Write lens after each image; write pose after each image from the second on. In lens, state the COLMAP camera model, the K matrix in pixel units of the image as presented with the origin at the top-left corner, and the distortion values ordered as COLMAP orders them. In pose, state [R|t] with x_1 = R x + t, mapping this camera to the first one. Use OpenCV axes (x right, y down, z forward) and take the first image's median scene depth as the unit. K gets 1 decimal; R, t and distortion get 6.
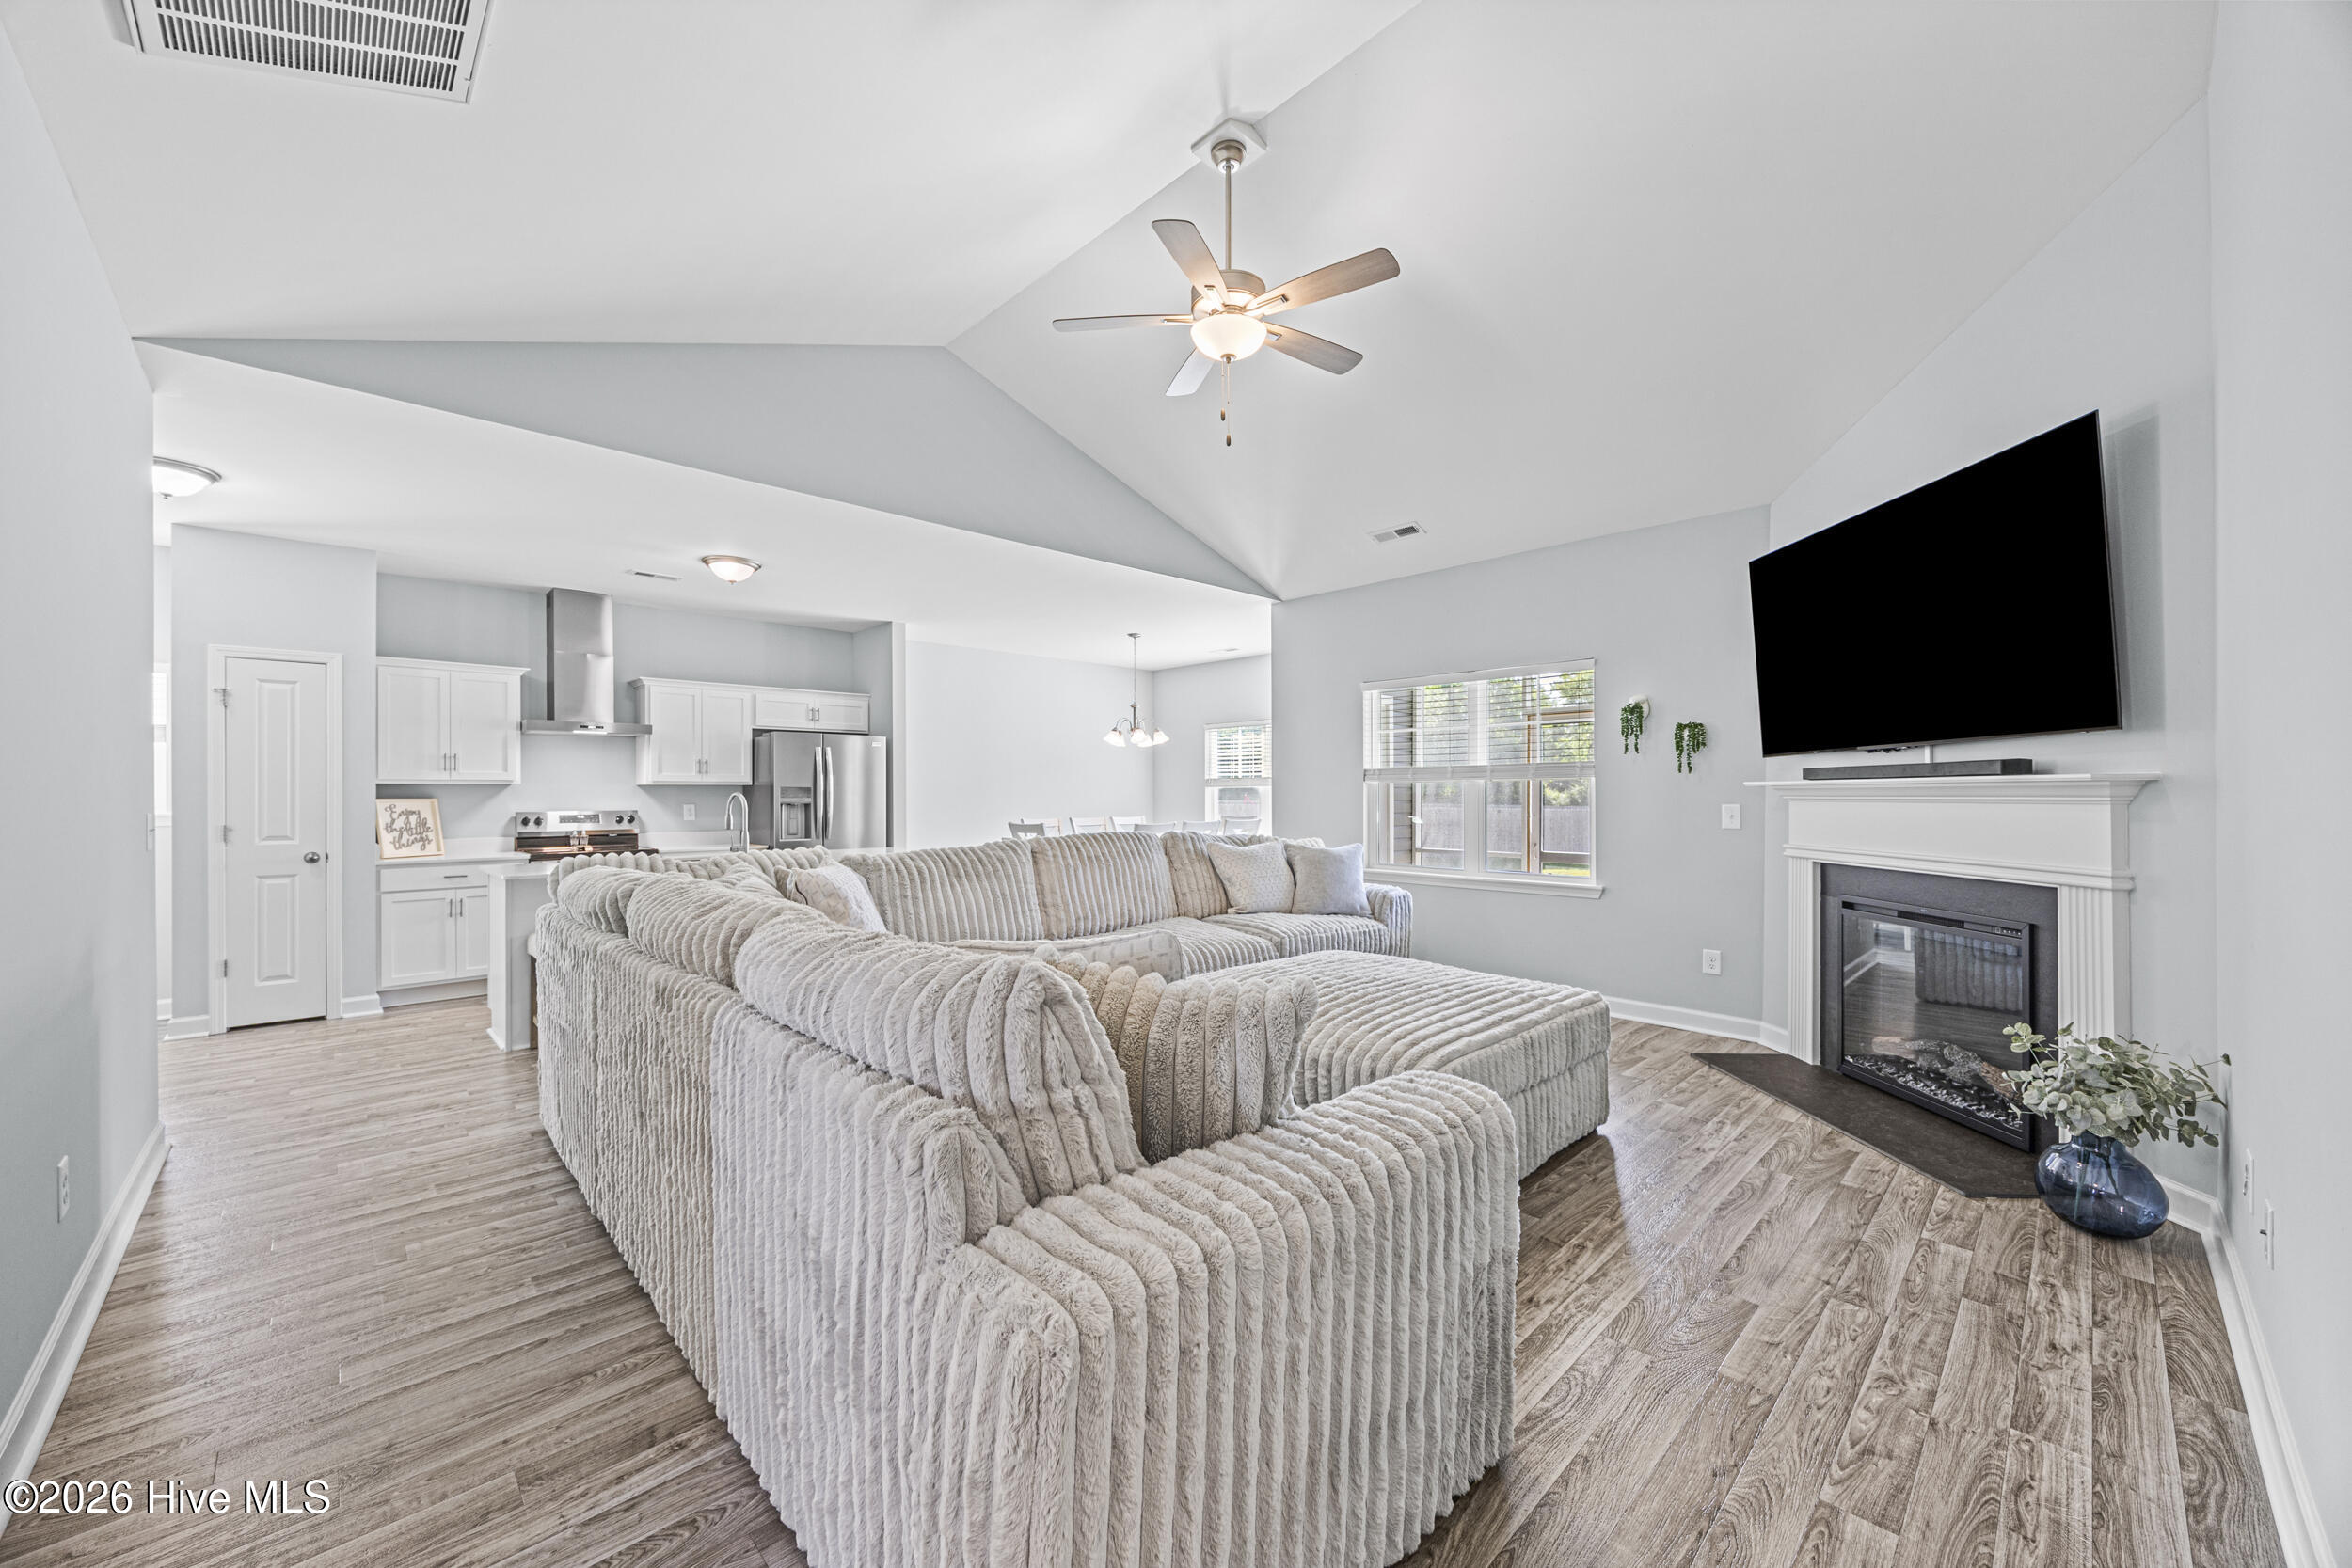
lens RADIAL K [[889.3, 0, 1162.0], [0, 889.3, 794.3], [0, 0, 1]] dist [-0.001691, -0.000116]
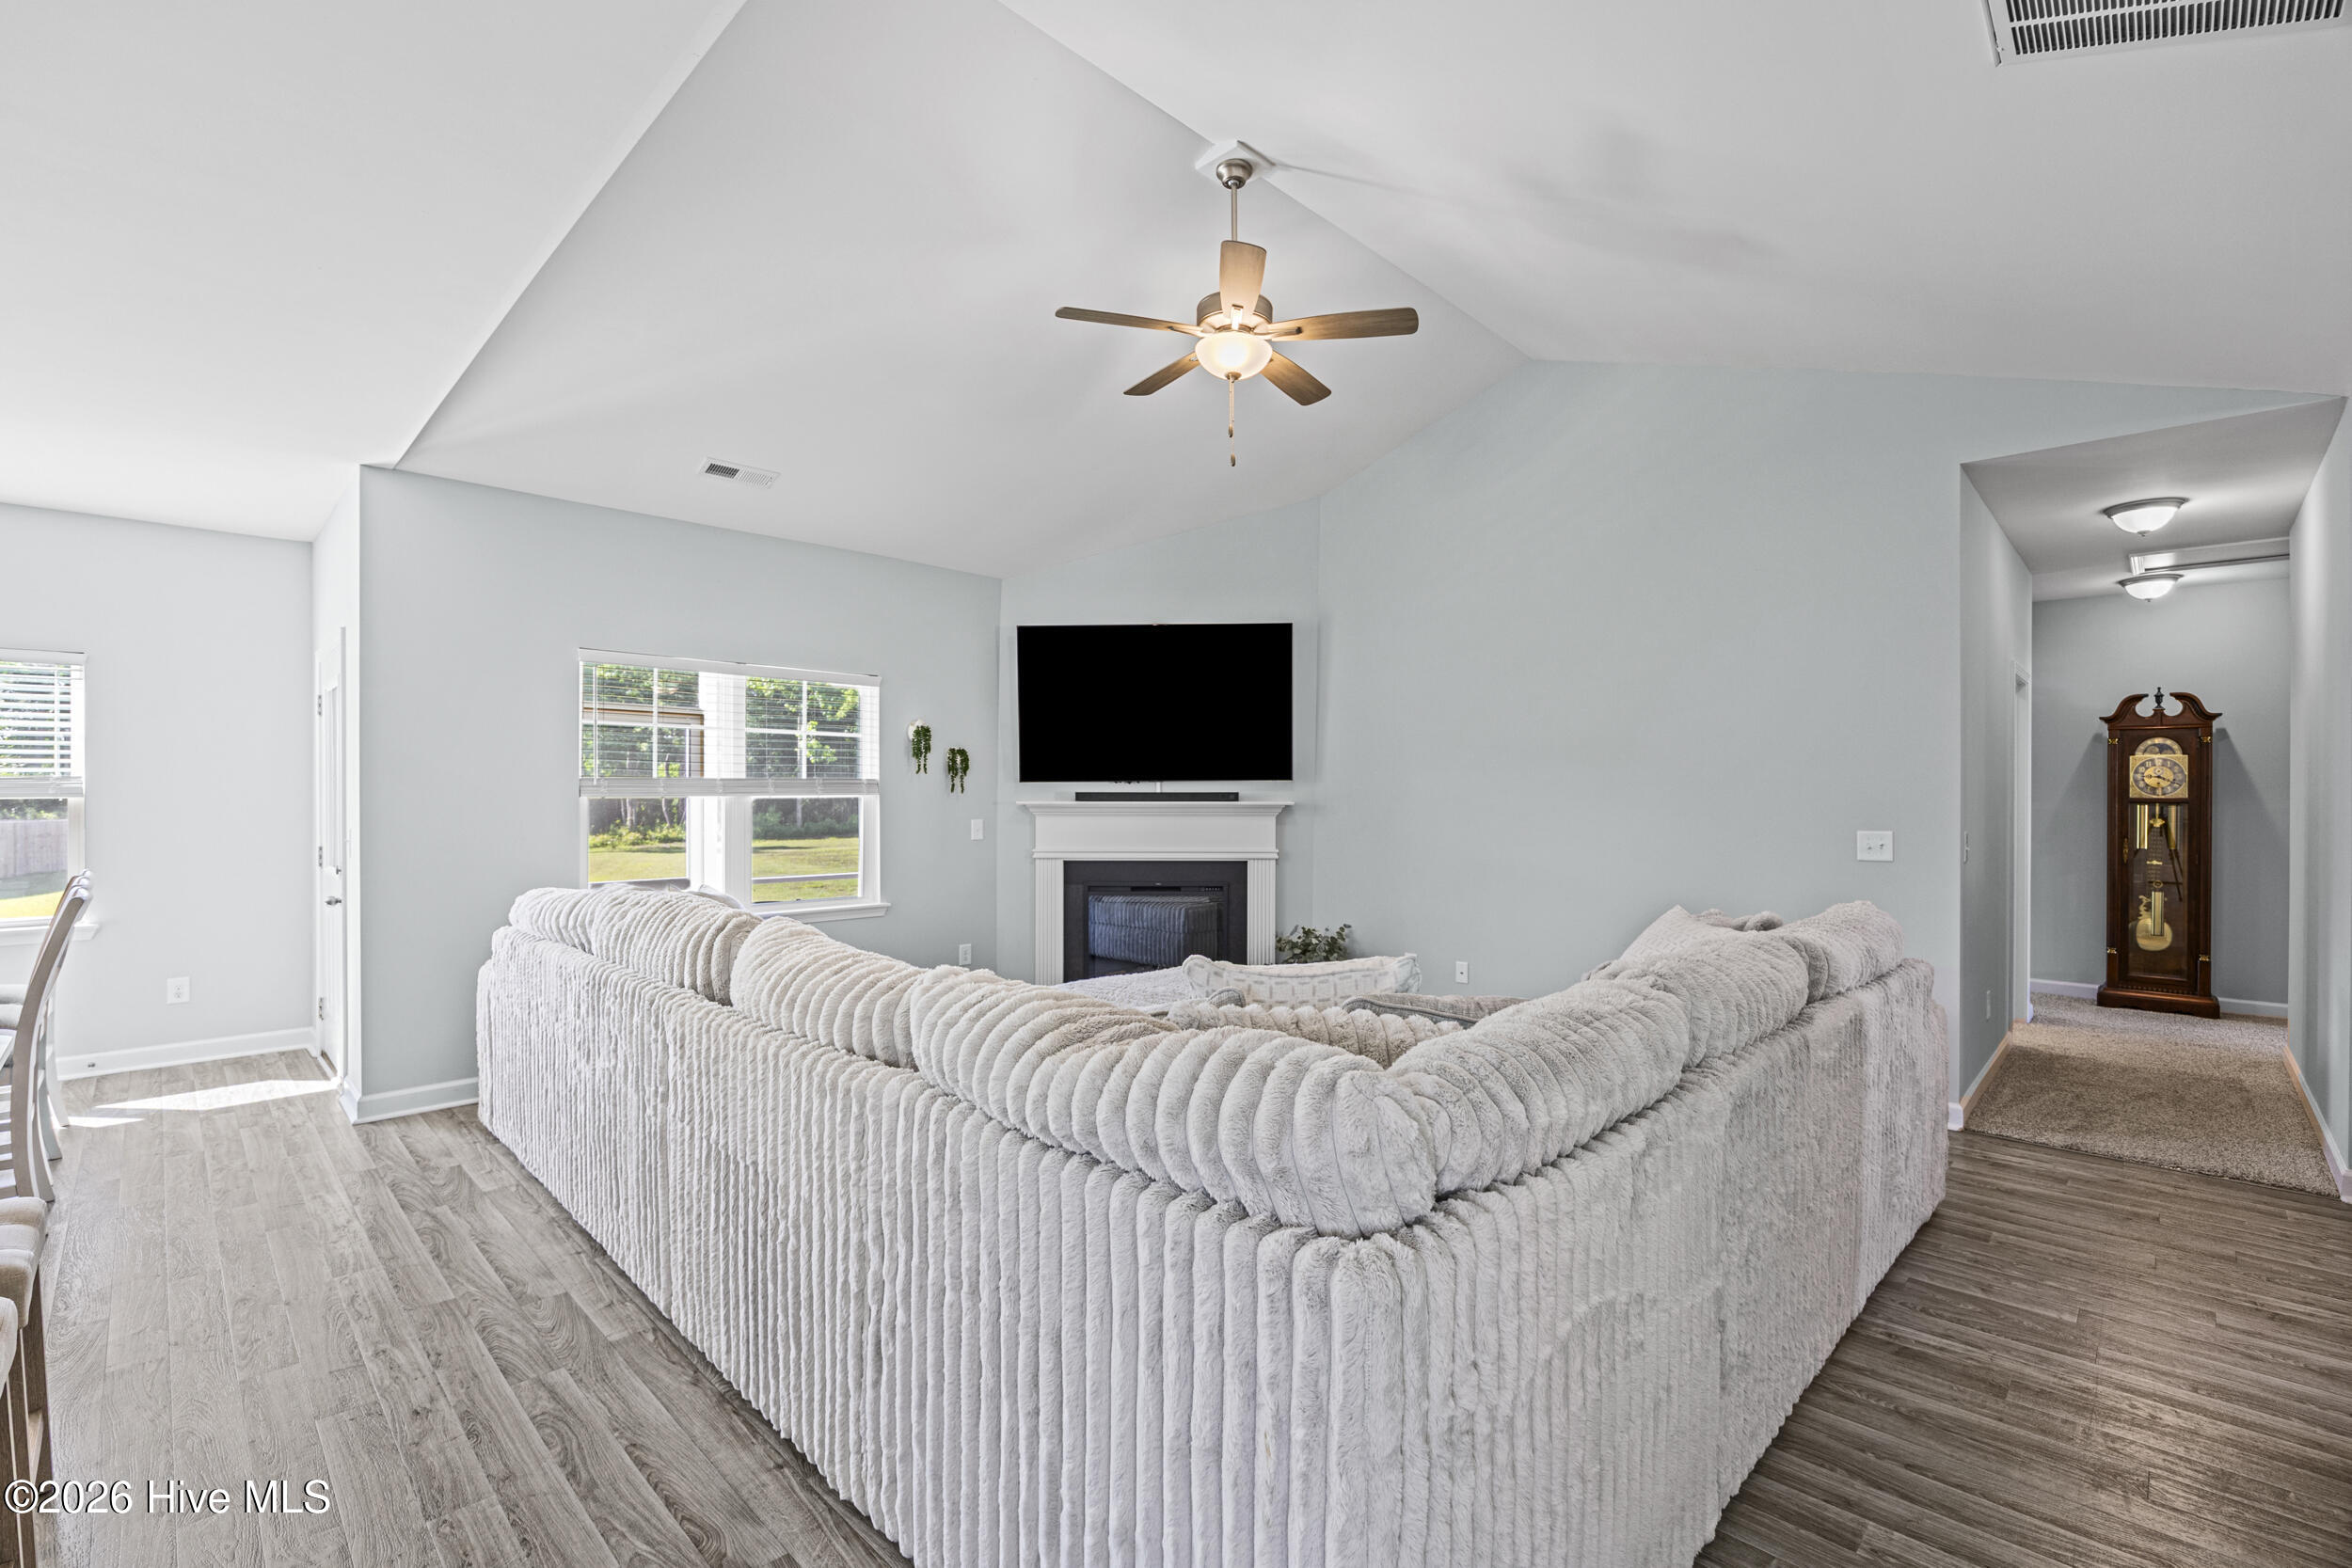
lens RADIAL K [[1022.1, 0, 1161.1], [0, 1022.1, 796.6], [0, 0, 1]] dist [-0.017404, -0.000172]
pose [[-0.023824, 0.001300, 0.999715, -0.734455], [-0.003565, 0.999993, -0.001385, -0.018419], [-0.999710, -0.003597, -0.023819, 0.775851]]
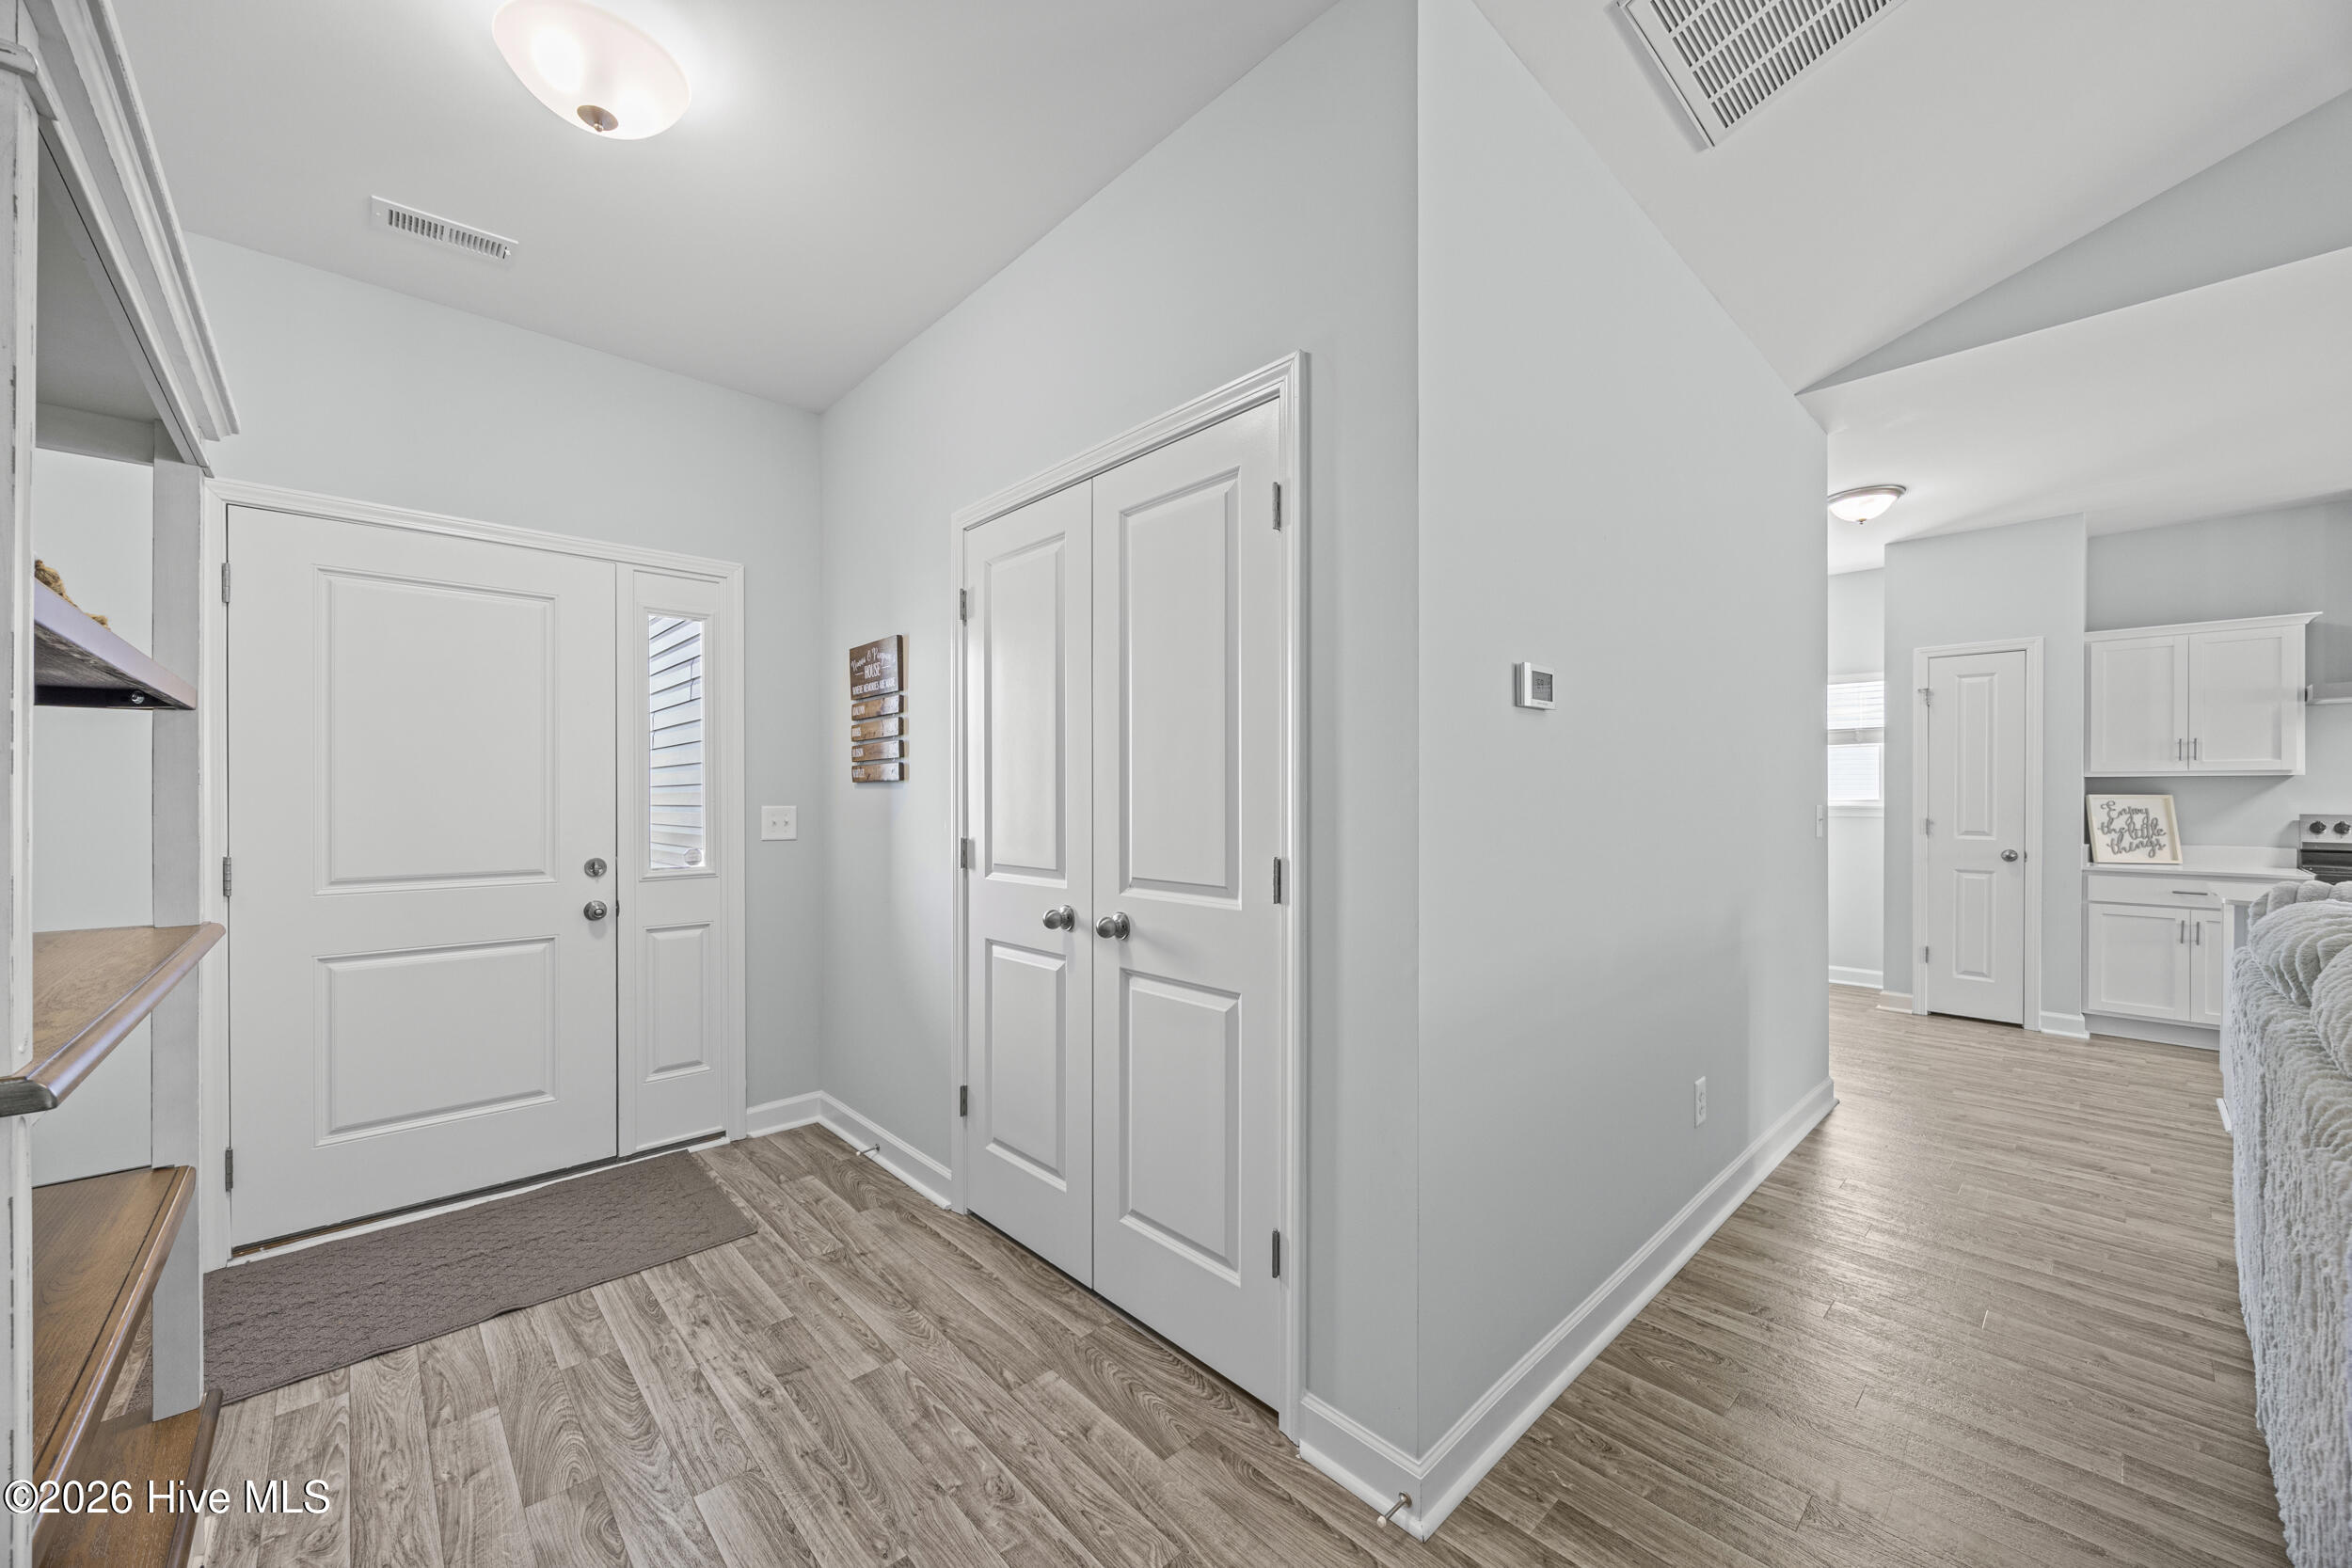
lens RADIAL K [[889.3, 0, 1162.0], [0, 889.3, 794.3], [0, 0, 1]] dist [-0.001691, -0.000116]
pose [[-0.015691, 0.006310, -0.999857, 0.011527], [-0.001579, 0.999979, 0.006336, 0.001061], [0.999876, 0.001678, -0.015680, 0.112167]]
